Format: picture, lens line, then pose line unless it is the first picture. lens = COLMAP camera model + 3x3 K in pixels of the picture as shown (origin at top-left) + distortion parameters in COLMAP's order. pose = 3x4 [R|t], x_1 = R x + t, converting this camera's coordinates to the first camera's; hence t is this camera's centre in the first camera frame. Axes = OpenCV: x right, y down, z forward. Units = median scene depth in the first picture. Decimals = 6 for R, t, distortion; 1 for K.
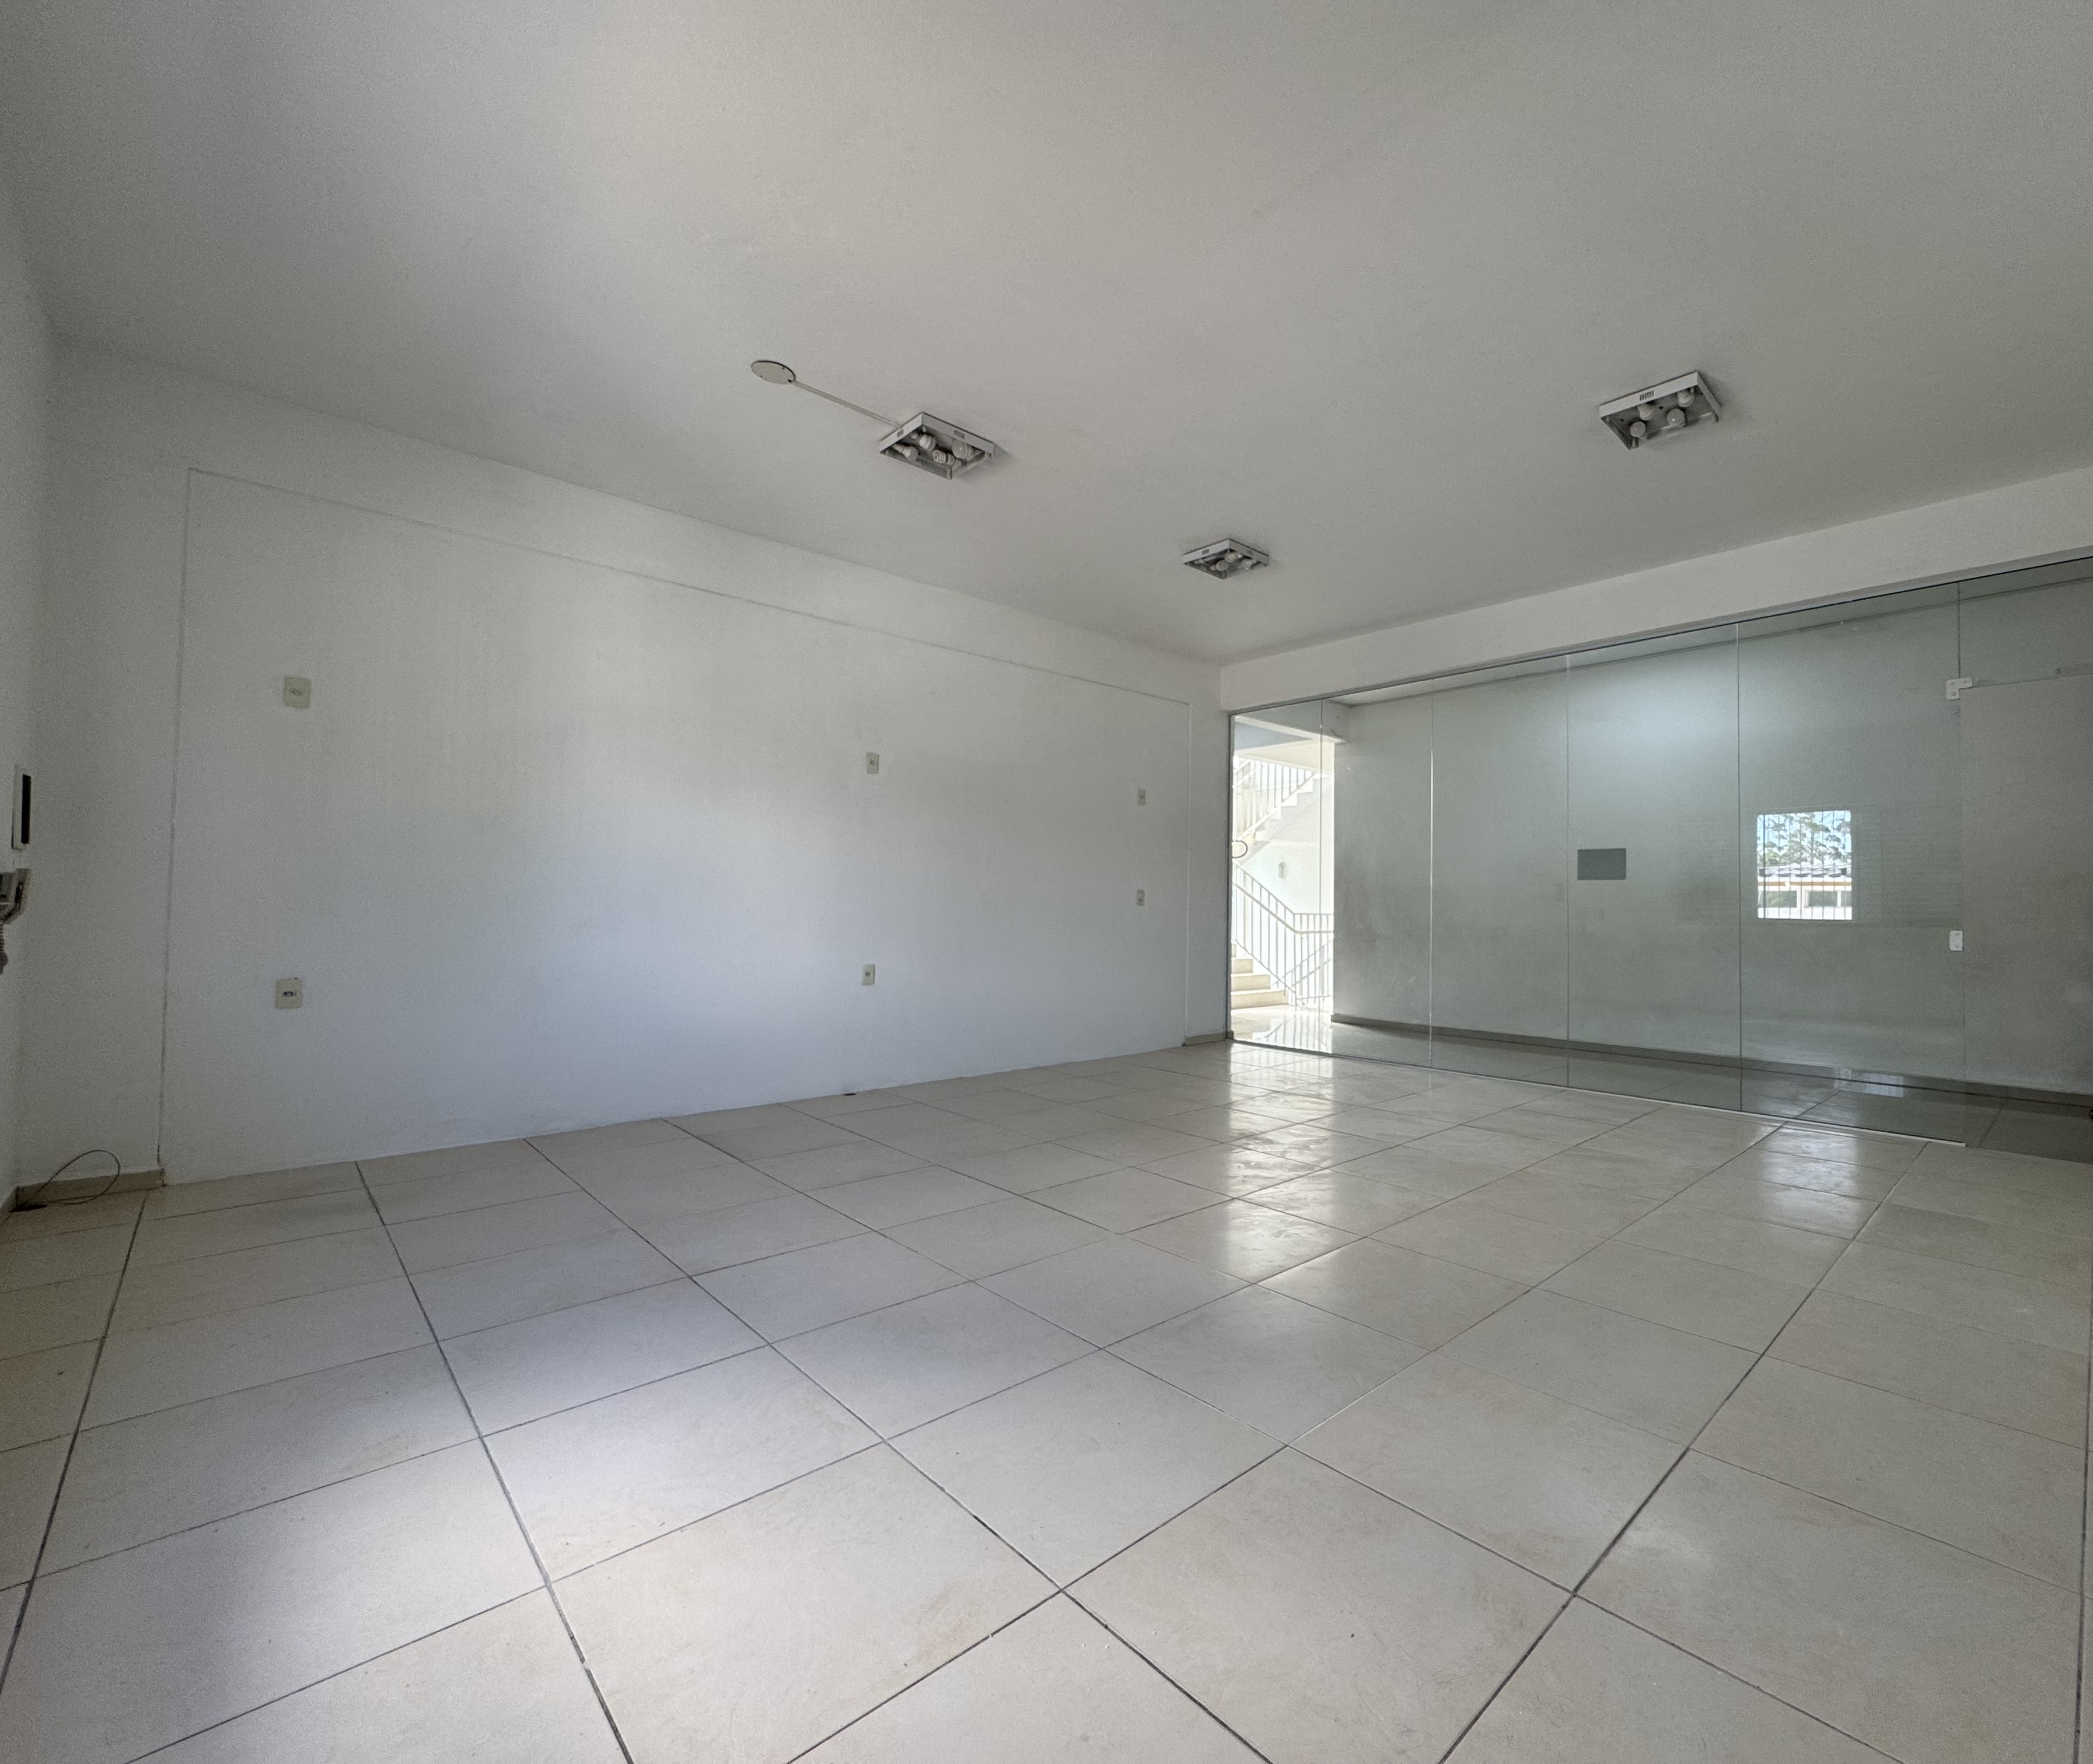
lens RADIAL K [[941.0, 0, 1165.2], [0, 941.0, 892.0], [0, 0, 1]] dist [-0.014993, 0.011695]
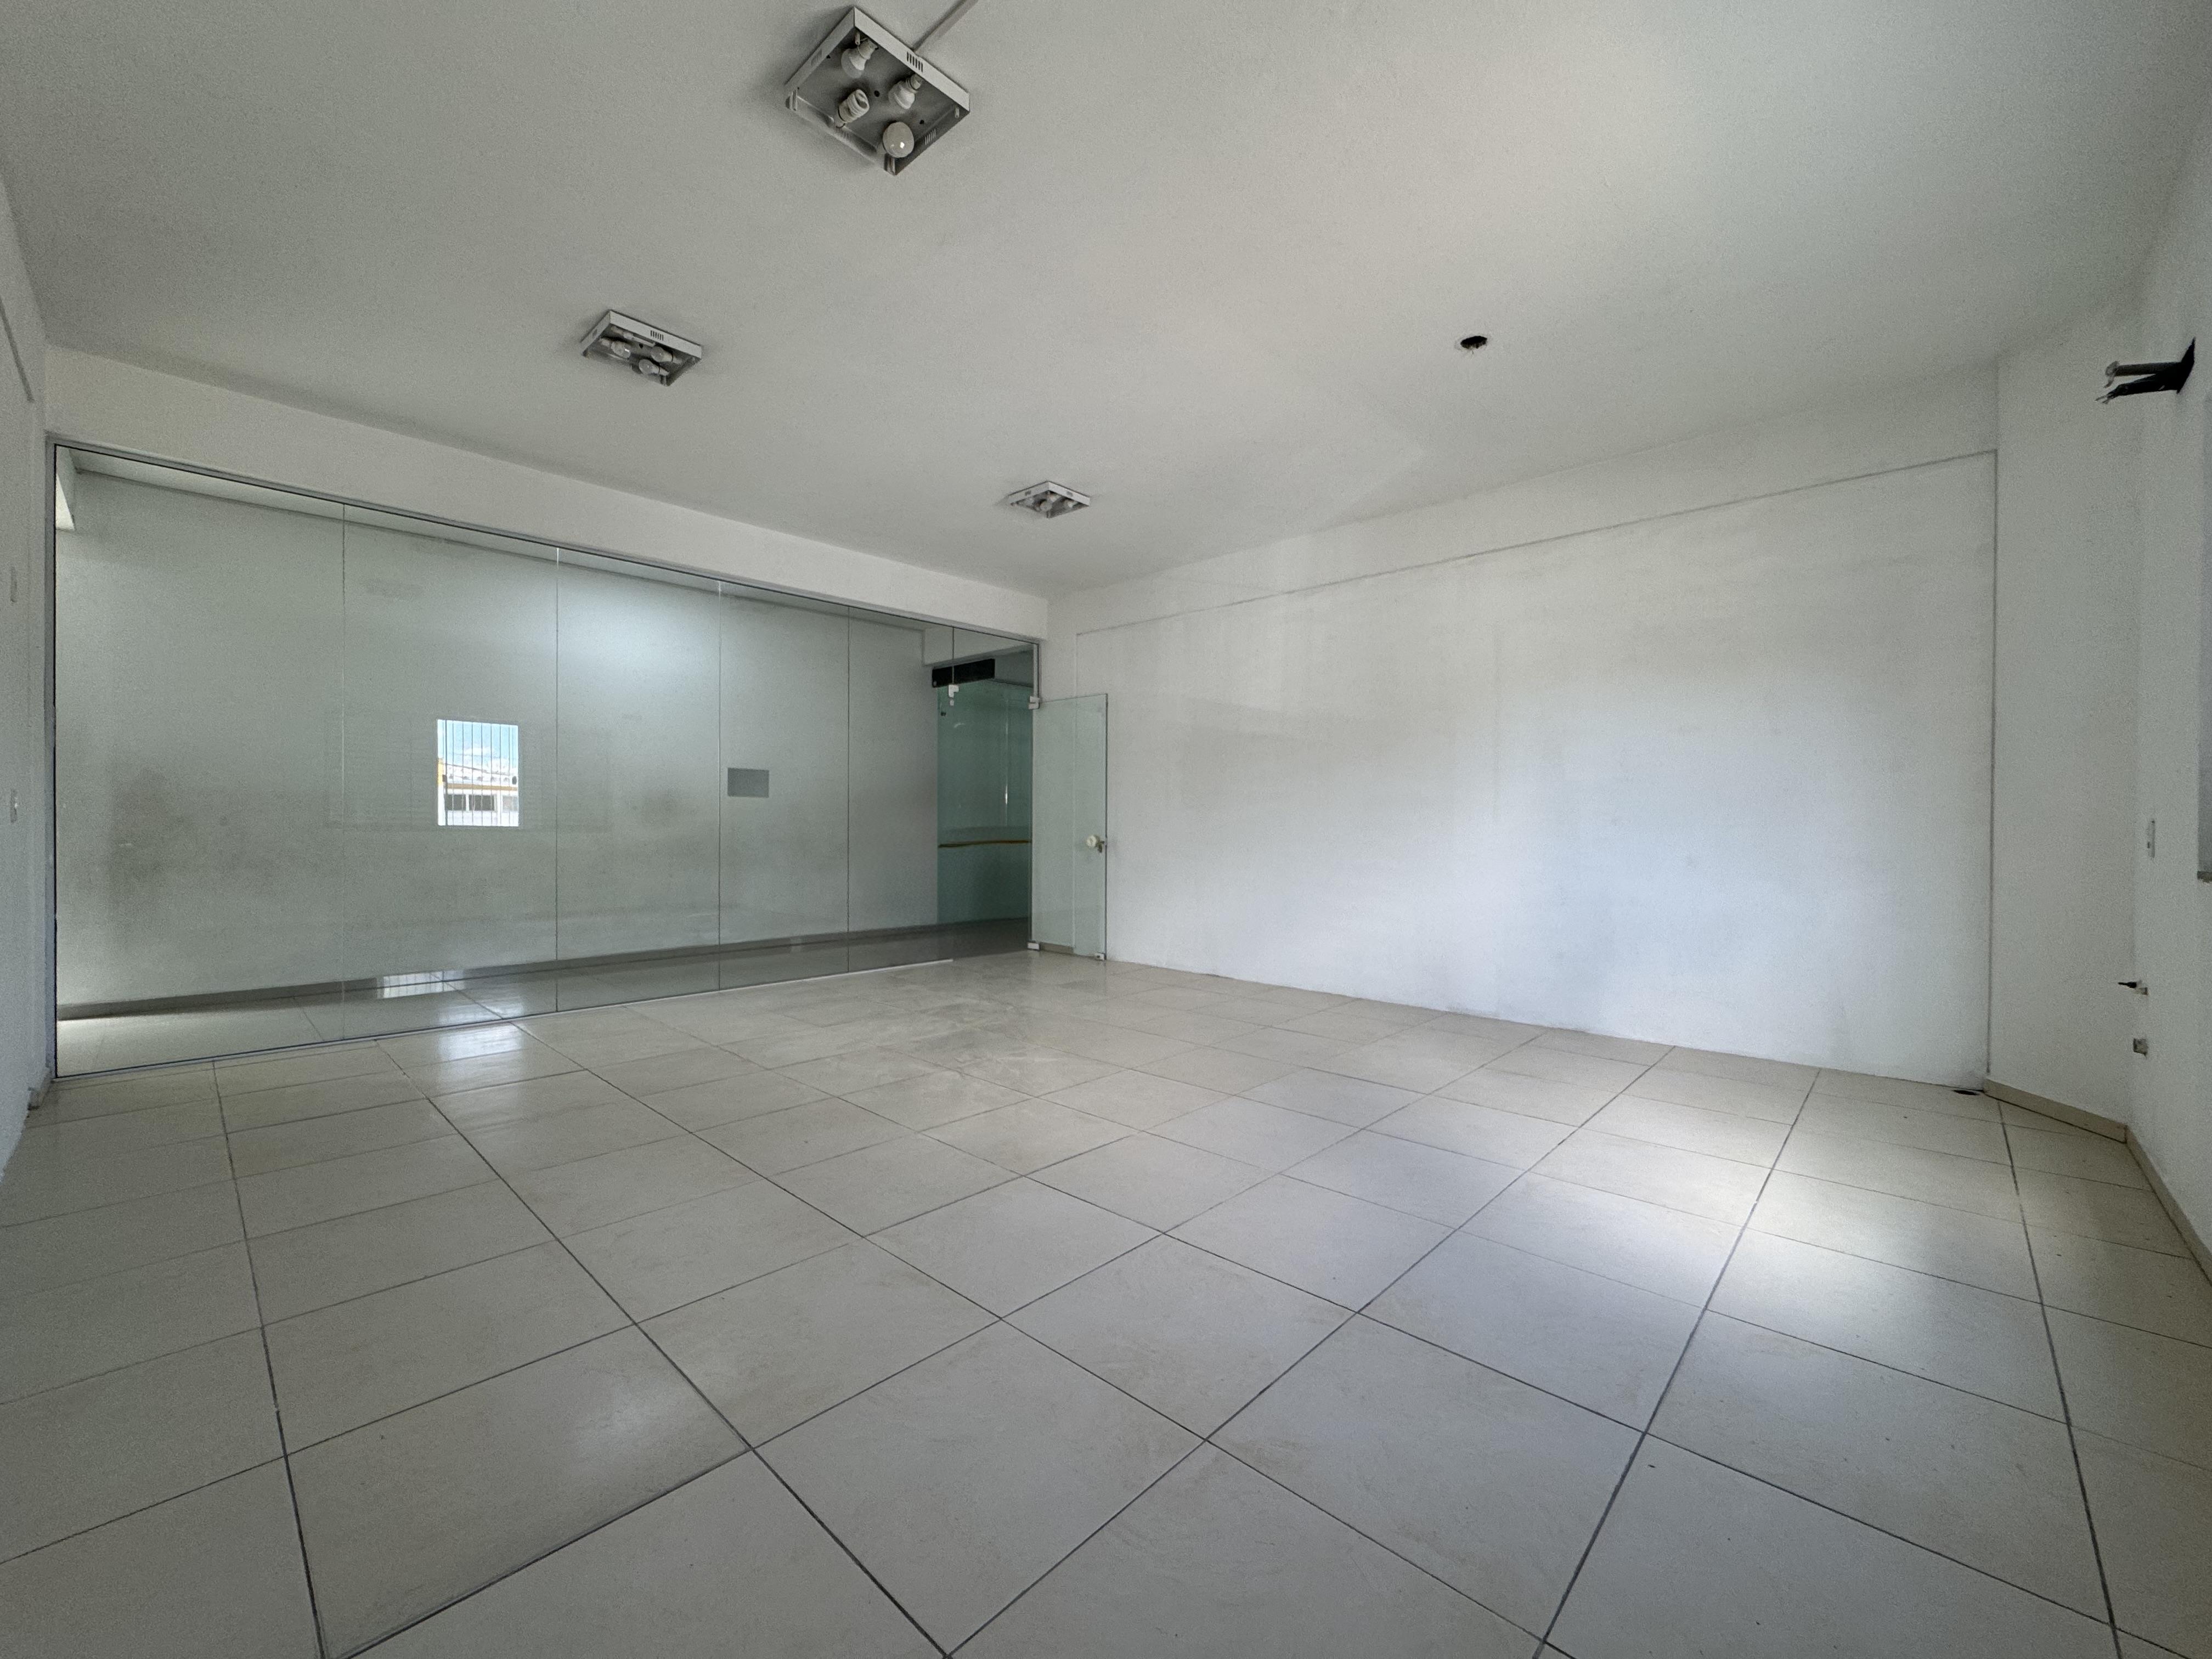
lens RADIAL K [[883.7, 0, 1106.7], [0, 883.7, 829.8], [0, 0, 1]] dist [-0.003295, 0.000308]
pose [[-0.027490, -0.022123, 0.999377, -0.657683], [-0.020373, 0.999560, 0.021567, -0.003963], [-0.999414, -0.019767, -0.027929, 0.669384]]
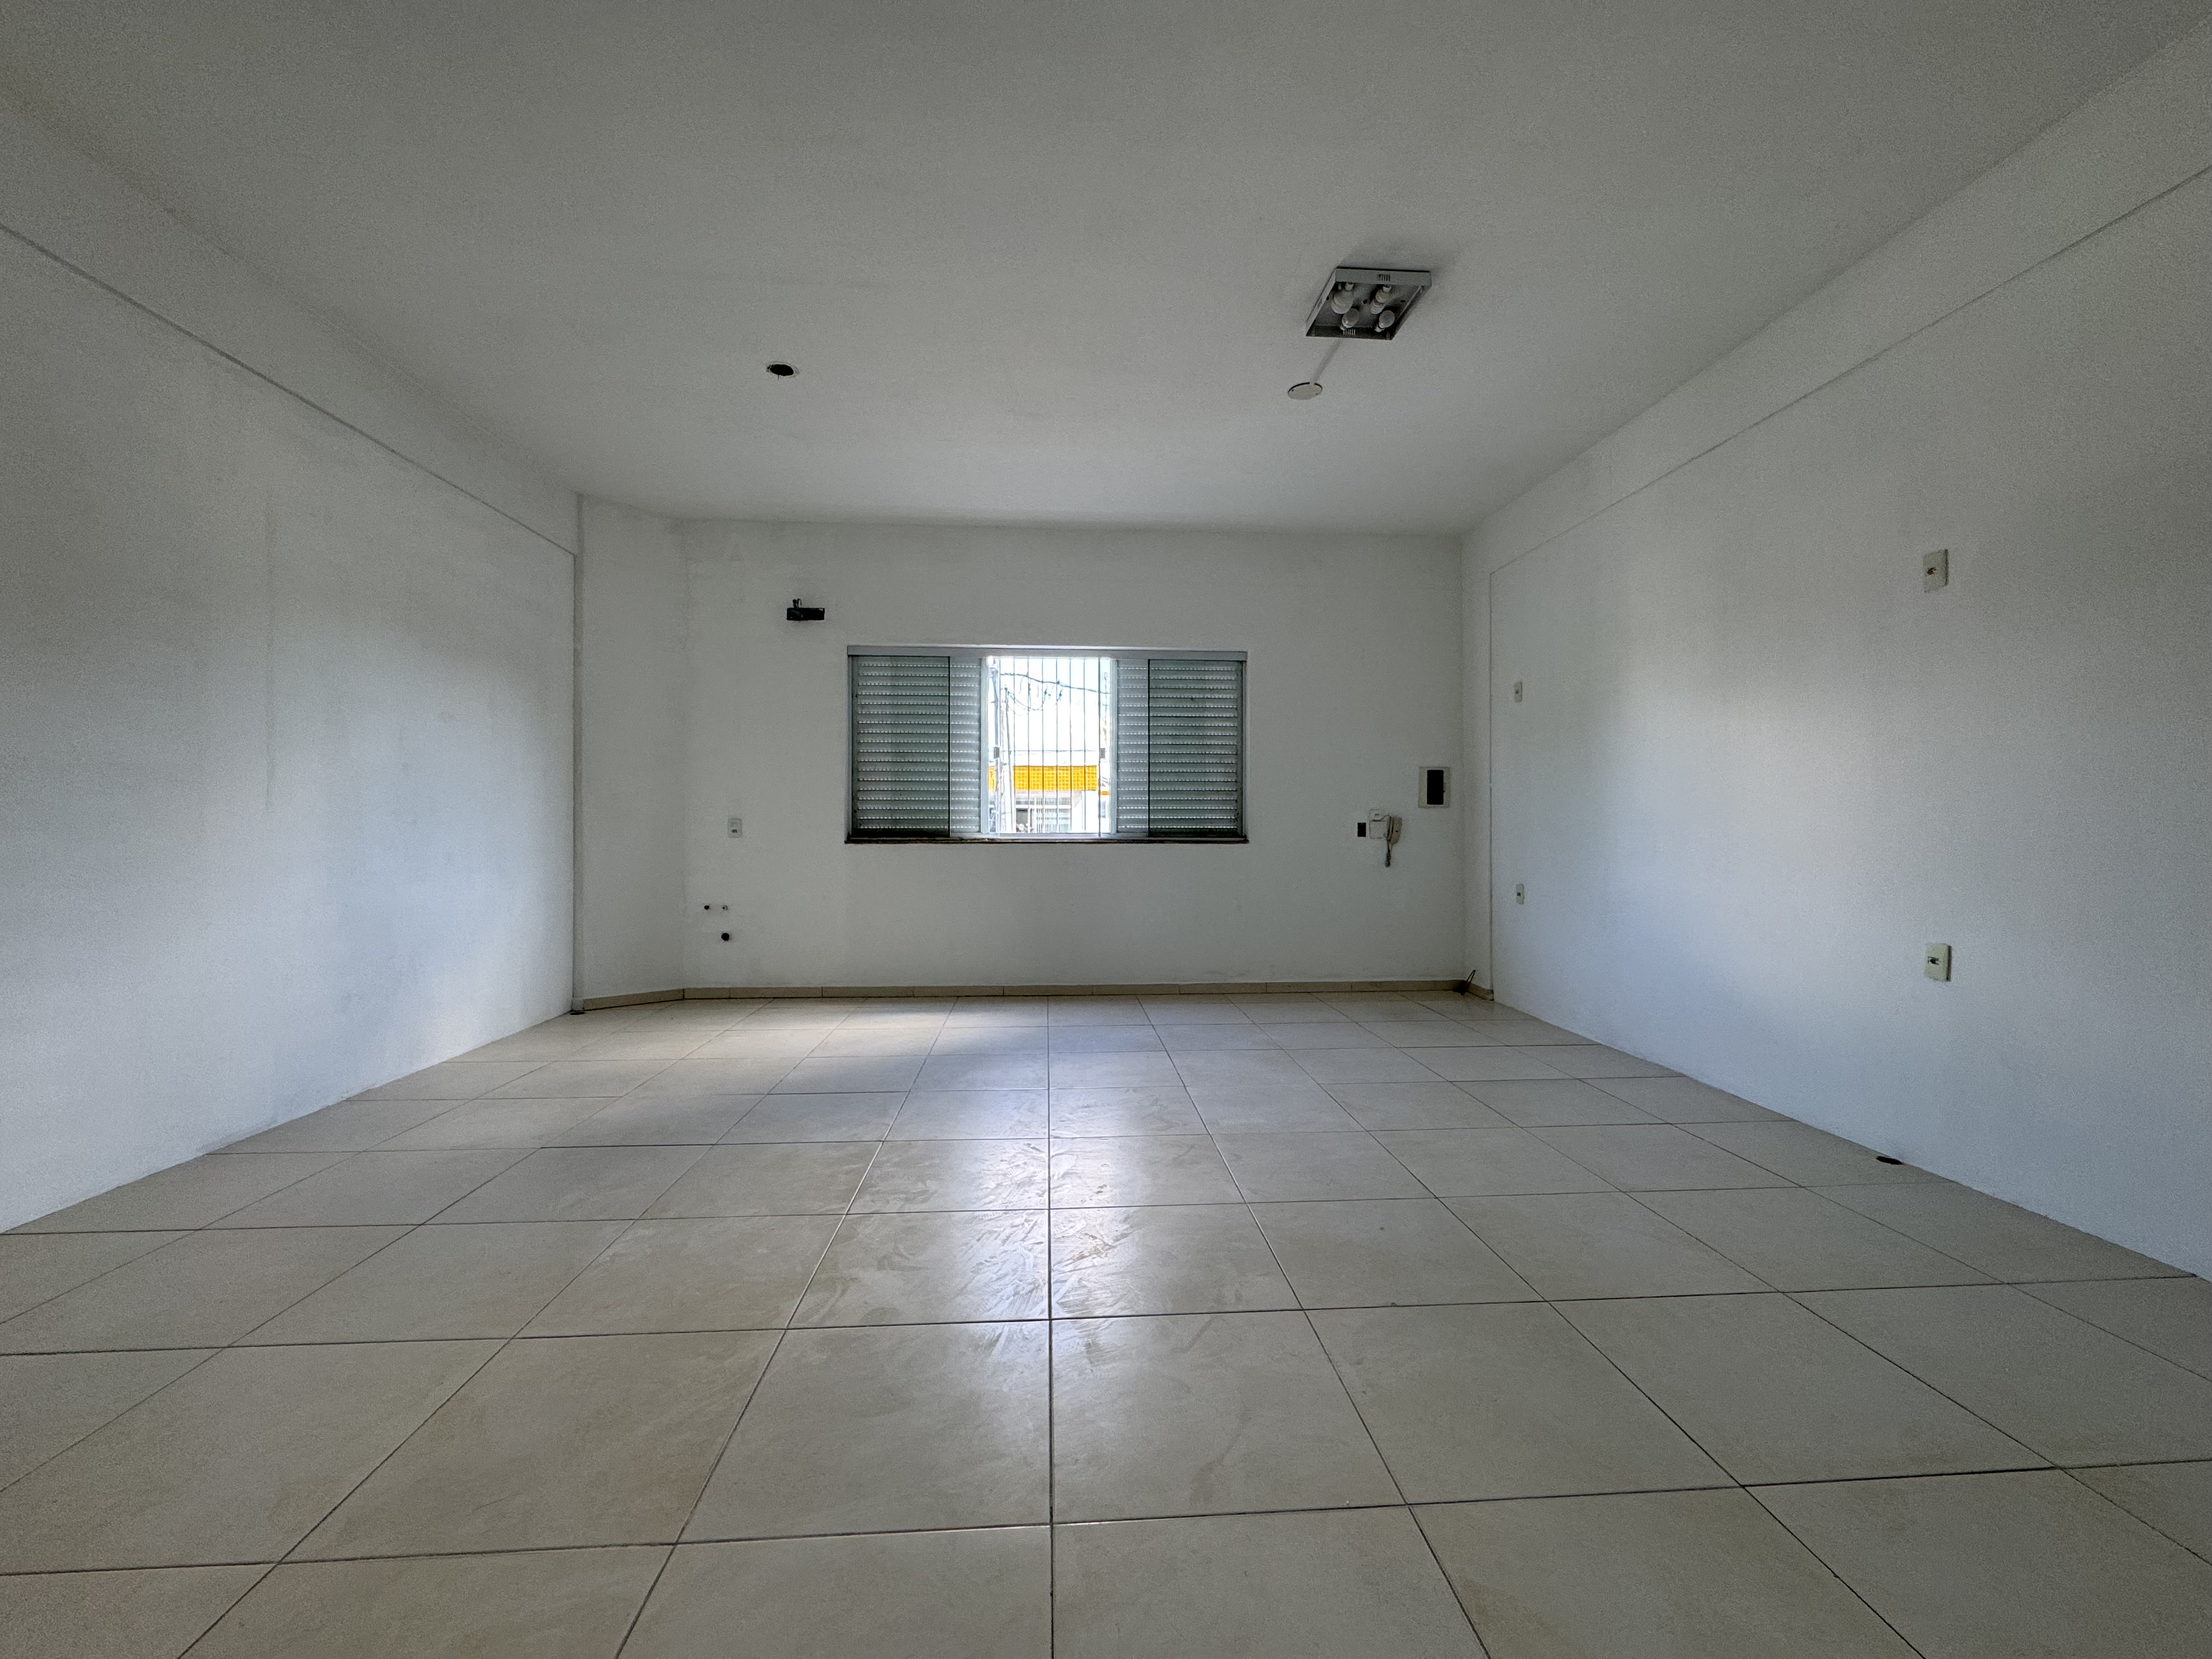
lens RADIAL K [[880.2, 0, 1107.5], [0, 880.2, 829.5], [0, 0, 1]] dist [-0.002181, -0.000248]
pose [[-0.658560, -0.012307, -0.752428, 0.412014], [0.000604, 0.999857, -0.016883, 0.021307], [0.752528, -0.011573, -0.658458, 1.059677]]
